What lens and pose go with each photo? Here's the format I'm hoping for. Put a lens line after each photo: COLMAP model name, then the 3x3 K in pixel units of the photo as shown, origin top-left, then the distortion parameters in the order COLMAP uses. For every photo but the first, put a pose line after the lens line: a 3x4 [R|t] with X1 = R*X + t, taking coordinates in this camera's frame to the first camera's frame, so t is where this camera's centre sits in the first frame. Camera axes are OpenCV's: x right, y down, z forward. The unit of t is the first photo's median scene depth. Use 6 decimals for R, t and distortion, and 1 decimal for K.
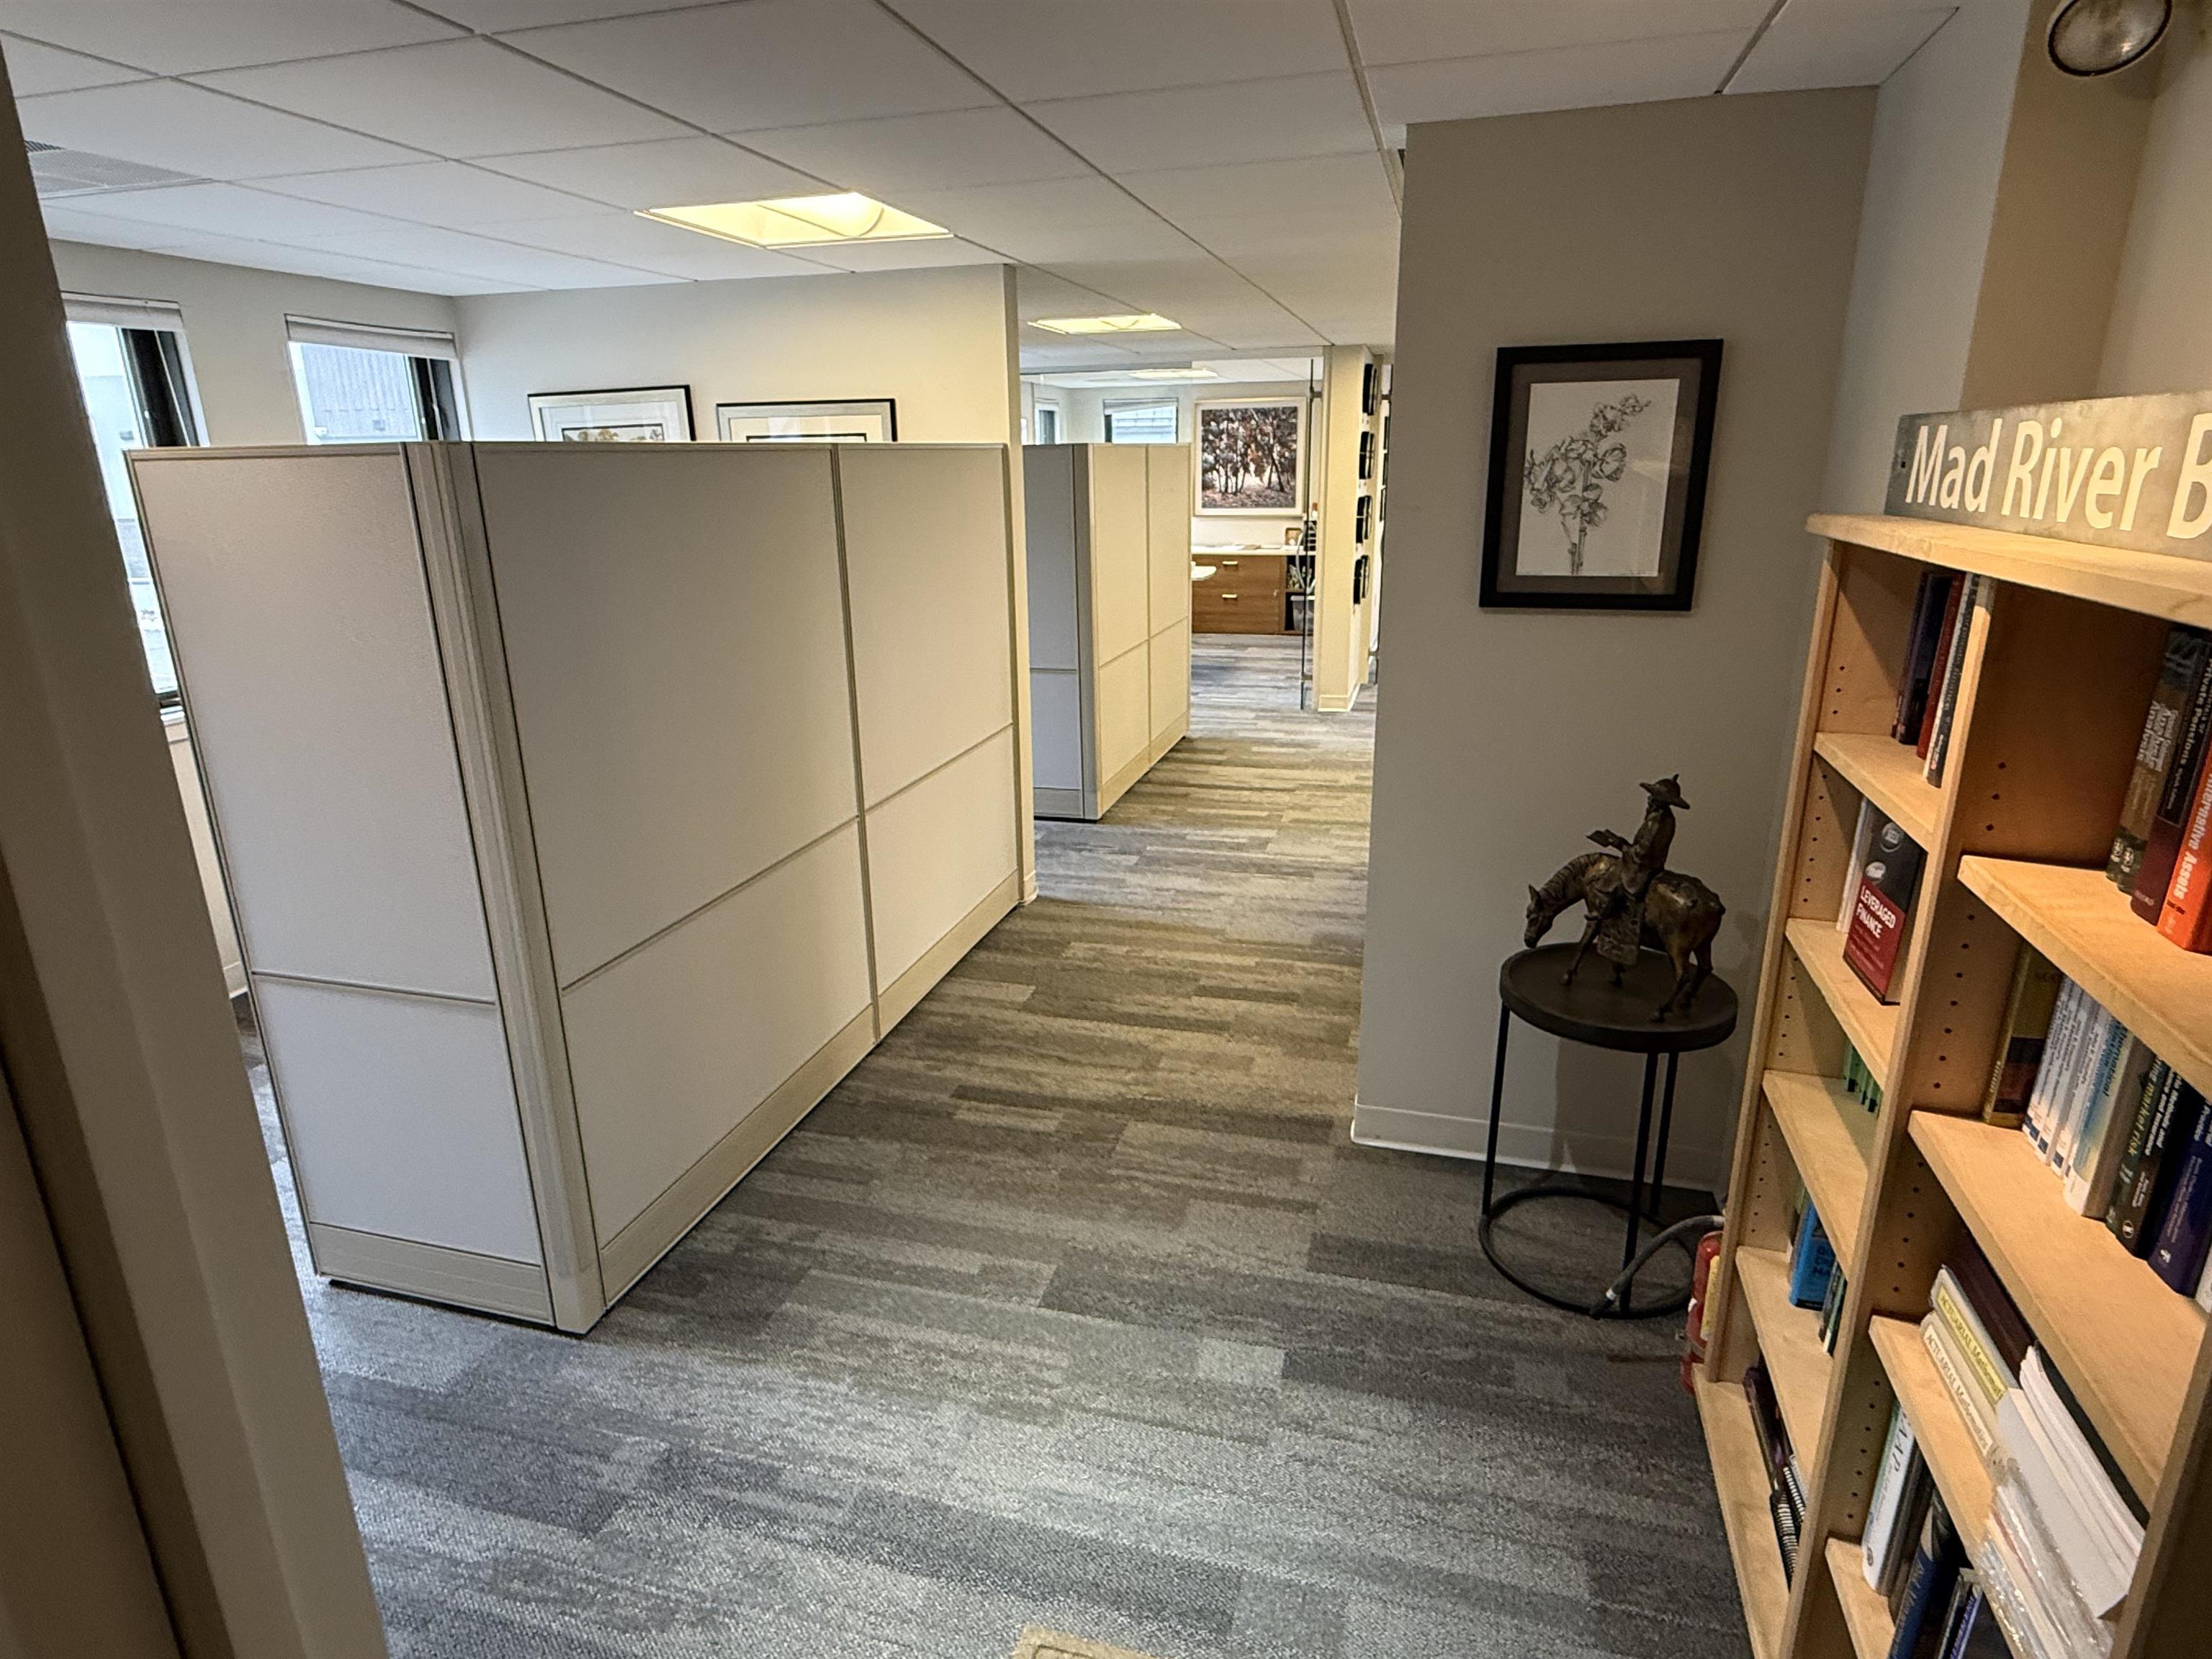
lens RADIAL K [[1244.6, 0, 1089.0], [0, 1244.6, 832.7], [0, 0, 1]] dist [0.000178, -0.000348]
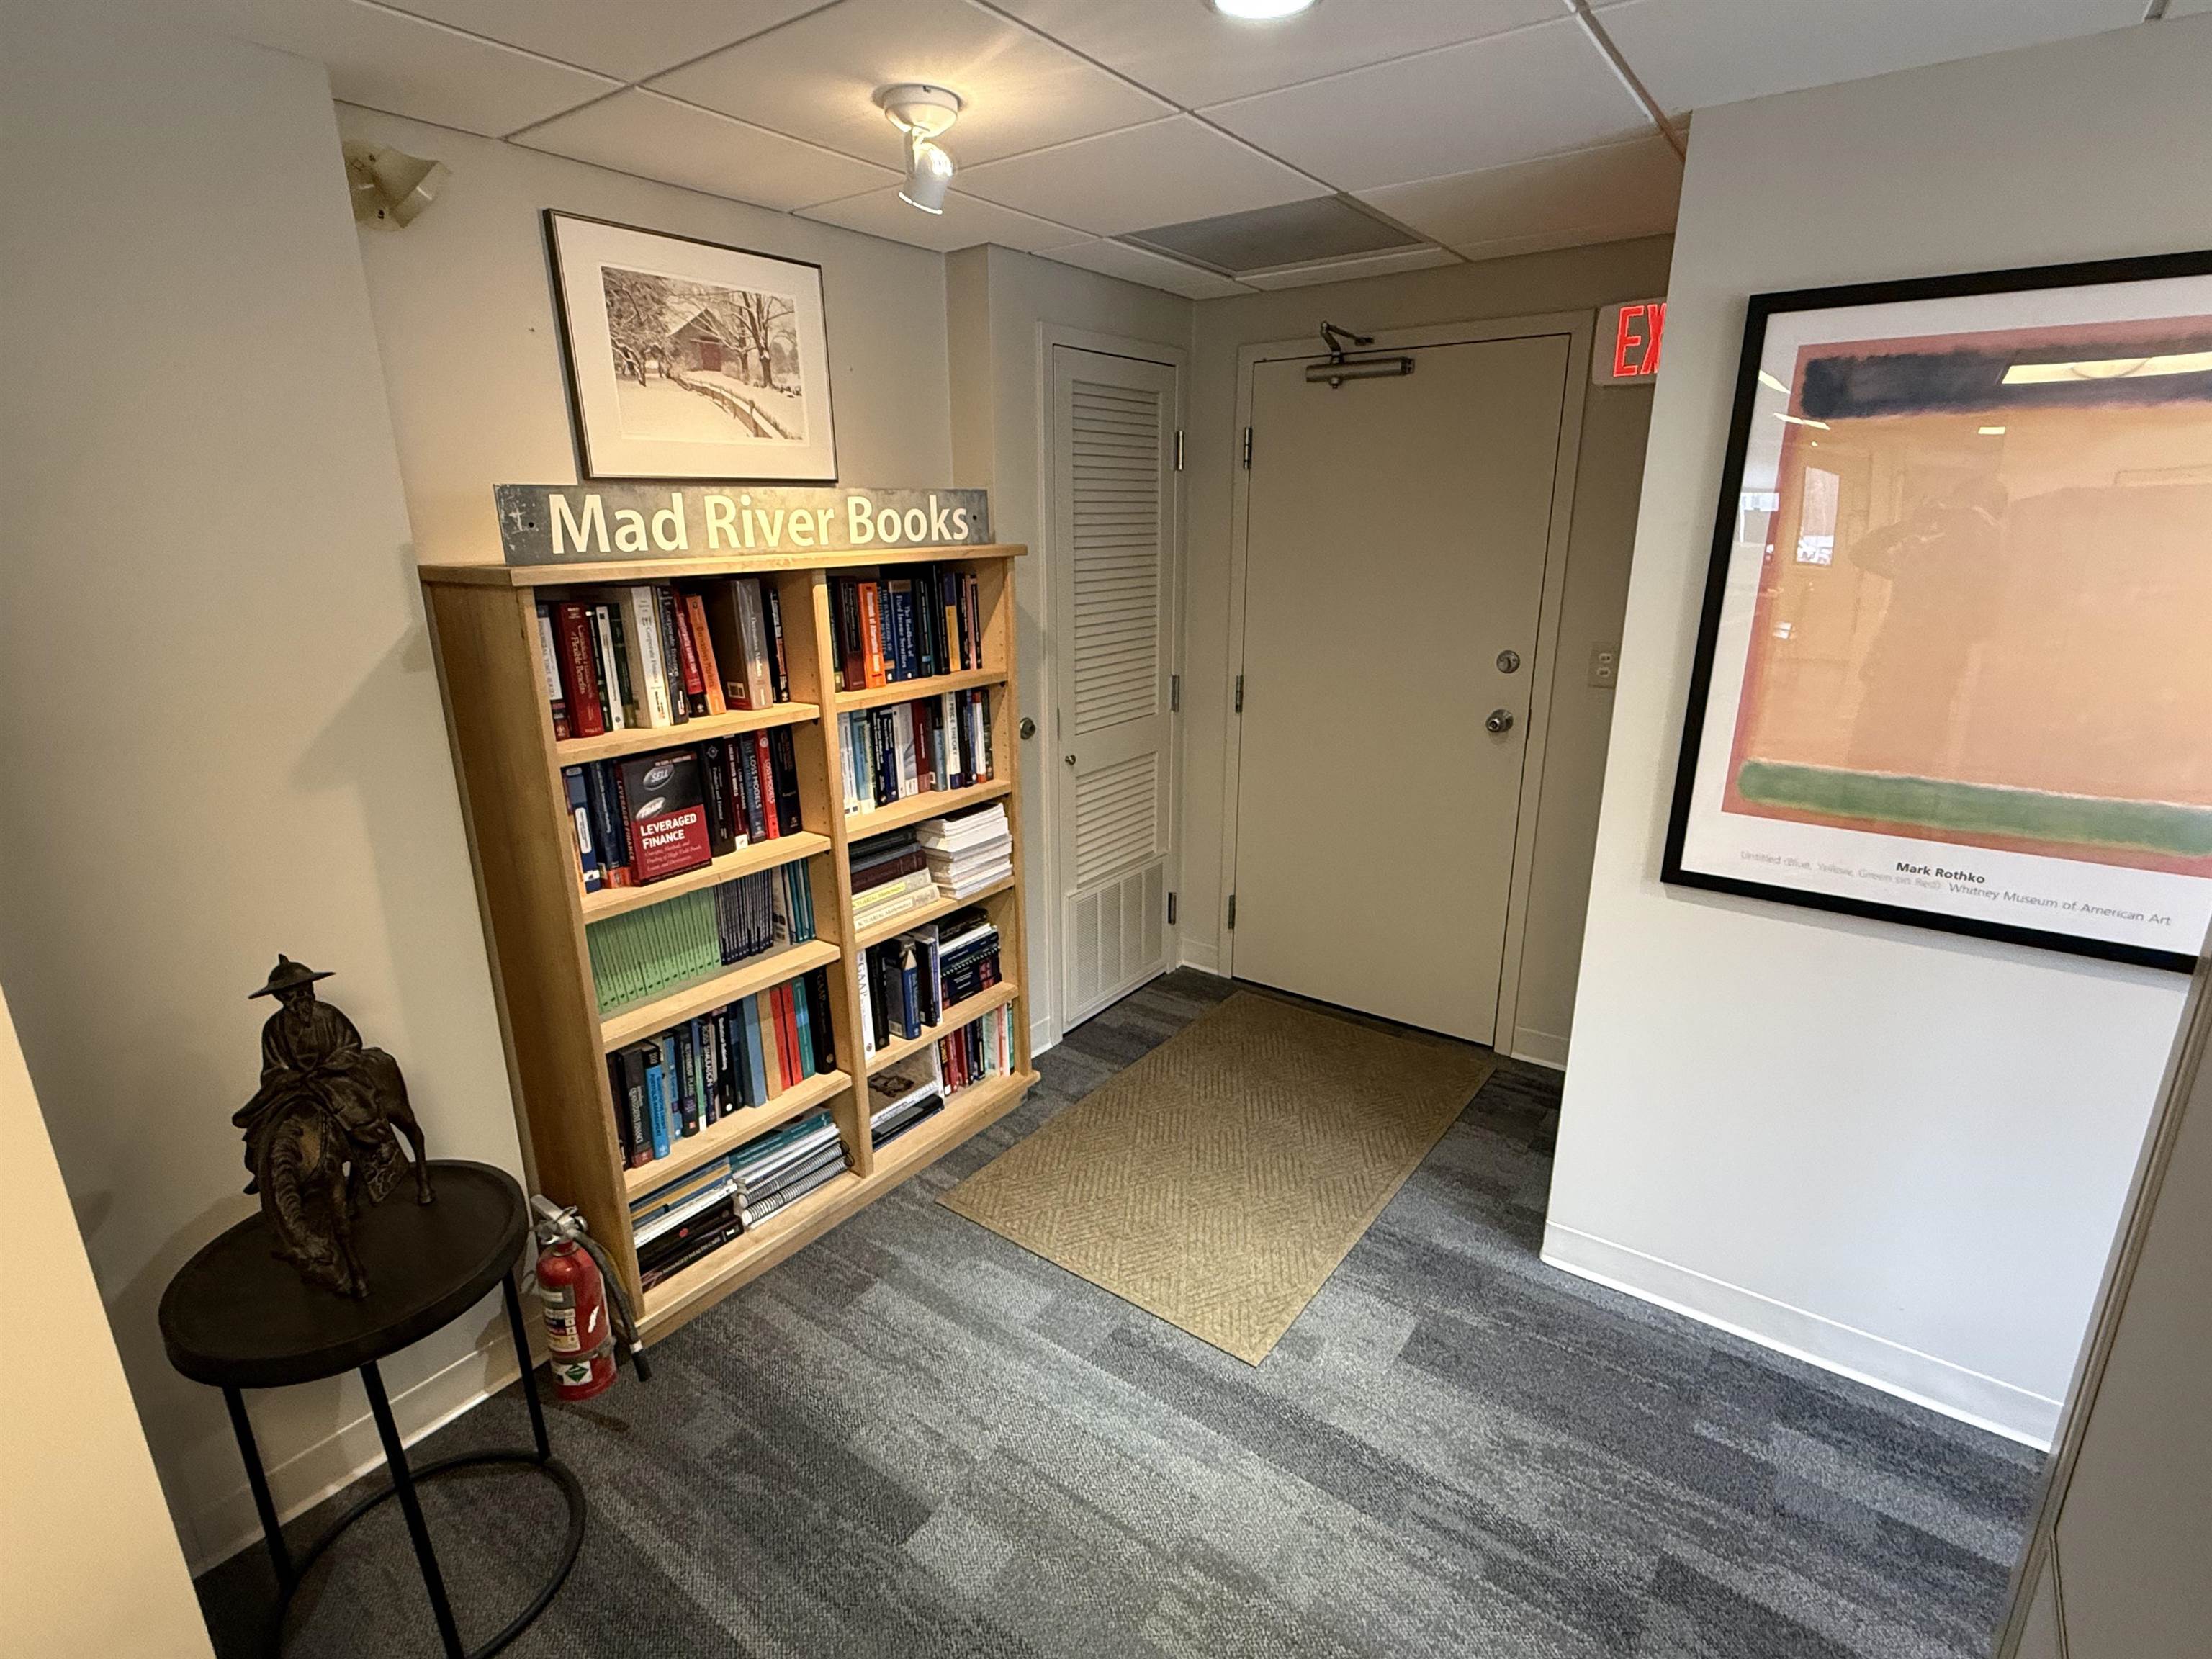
lens RADIAL K [[1078.5, 0, 1106.0], [0, 1078.5, 829.5], [0, 0, 1]] dist [-0.000459, -0.000281]
pose [[-0.941058, -0.071741, 0.330549, -0.219532], [0.121263, 0.840731, 0.527699, -0.445161], [-0.315760, 0.536679, -0.782478, 1.508420]]
